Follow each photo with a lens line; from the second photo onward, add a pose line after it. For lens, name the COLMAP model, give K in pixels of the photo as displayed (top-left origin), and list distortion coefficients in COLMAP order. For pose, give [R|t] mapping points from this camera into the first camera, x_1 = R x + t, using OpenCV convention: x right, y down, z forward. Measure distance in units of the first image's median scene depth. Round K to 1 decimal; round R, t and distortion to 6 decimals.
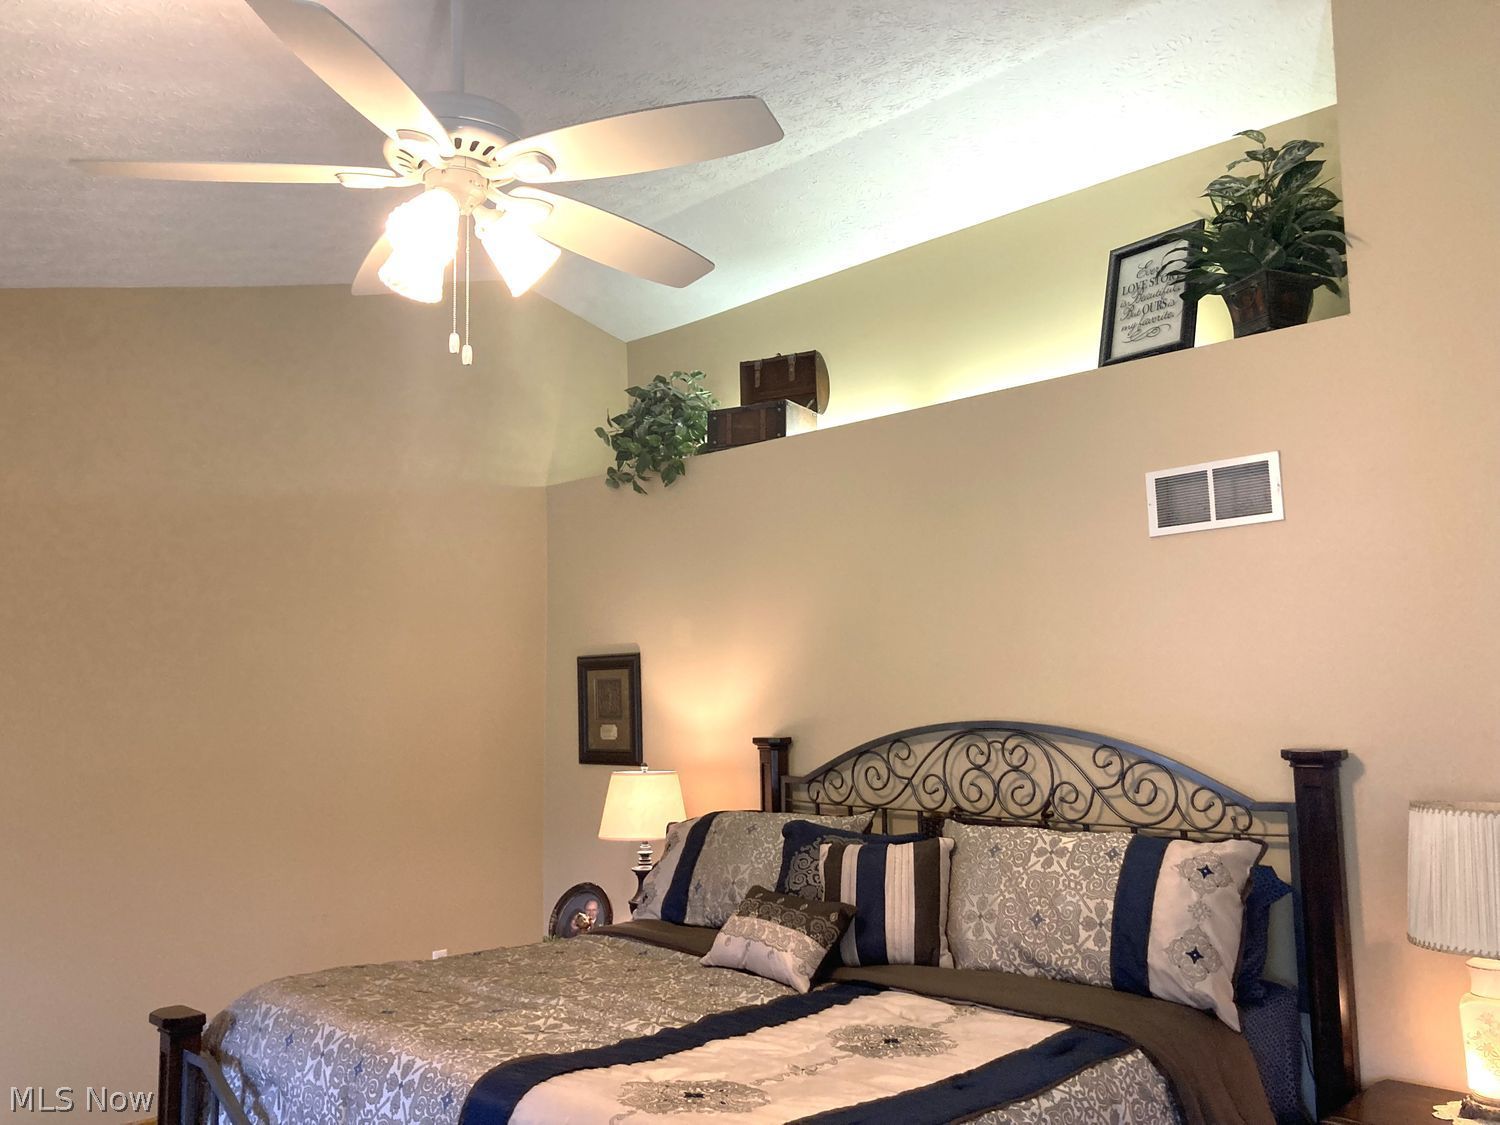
lens RADIAL K [[1229.3, 0, 749.7], [0, 1229.3, 532.8], [0, 0, 1]] dist [0.006657, -0.005454]
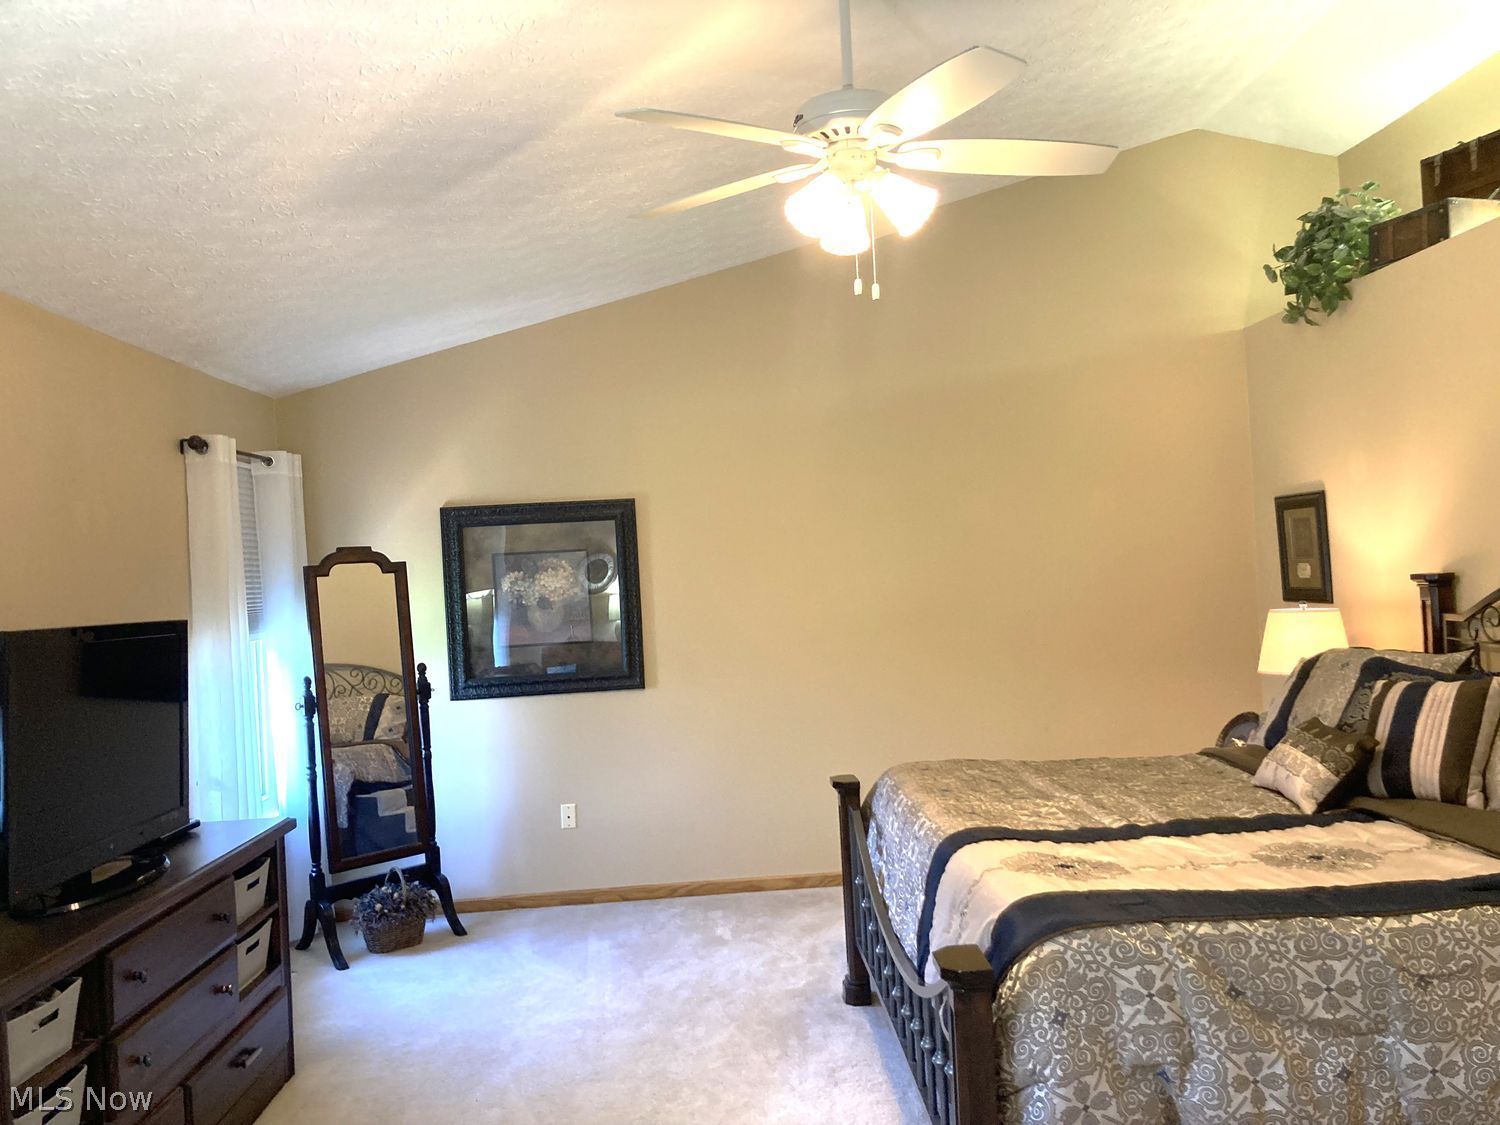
lens RADIAL K [[1248.5, 0, 758.8], [0, 1248.5, 548.7], [0, 0, 1]] dist [0.052328, -0.045039]
pose [[0.744499, -0.036424, -0.666629, 0.279027], [0.130272, 0.987243, 0.091547, -0.007538], [0.654790, -0.155000, 0.739746, -0.047946]]
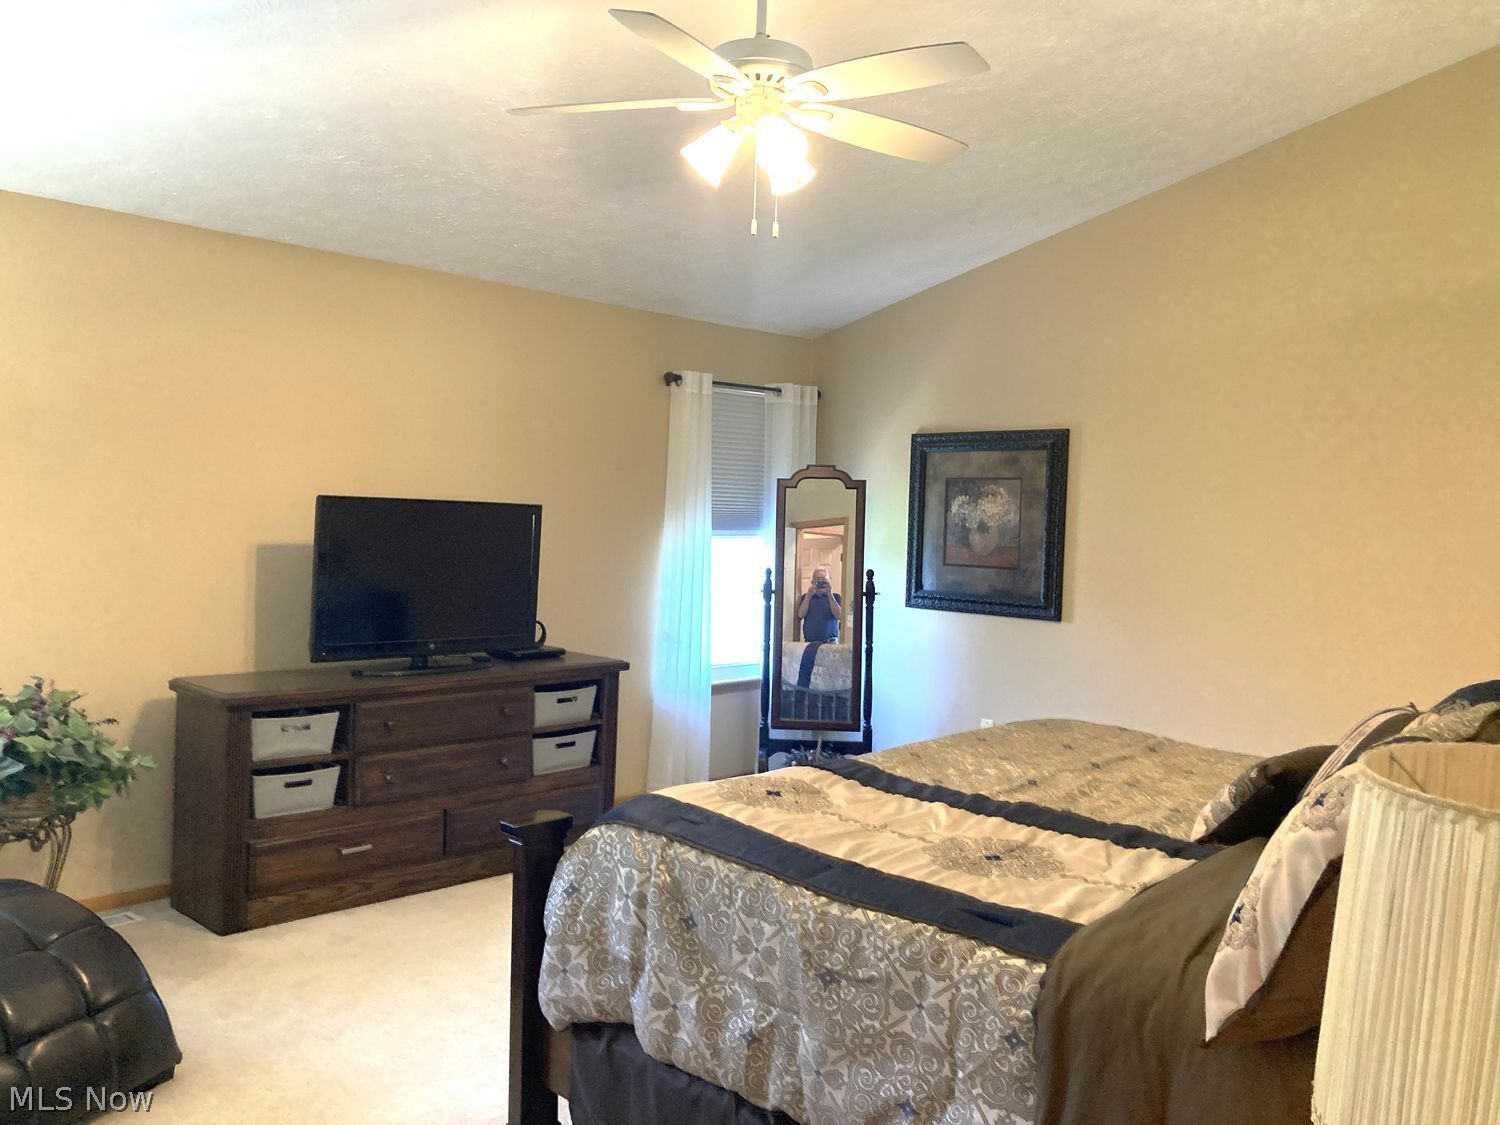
lens RADIAL K [[1248.5, 0, 758.8], [0, 1248.5, 548.7], [0, 0, 1]] dist [0.052328, -0.045039]
pose [[0.004133, 0.044641, -0.998995, 0.591035], [0.101296, 0.993846, 0.044830, 0.071301], [0.994848, -0.101379, -0.000414, 0.485330]]
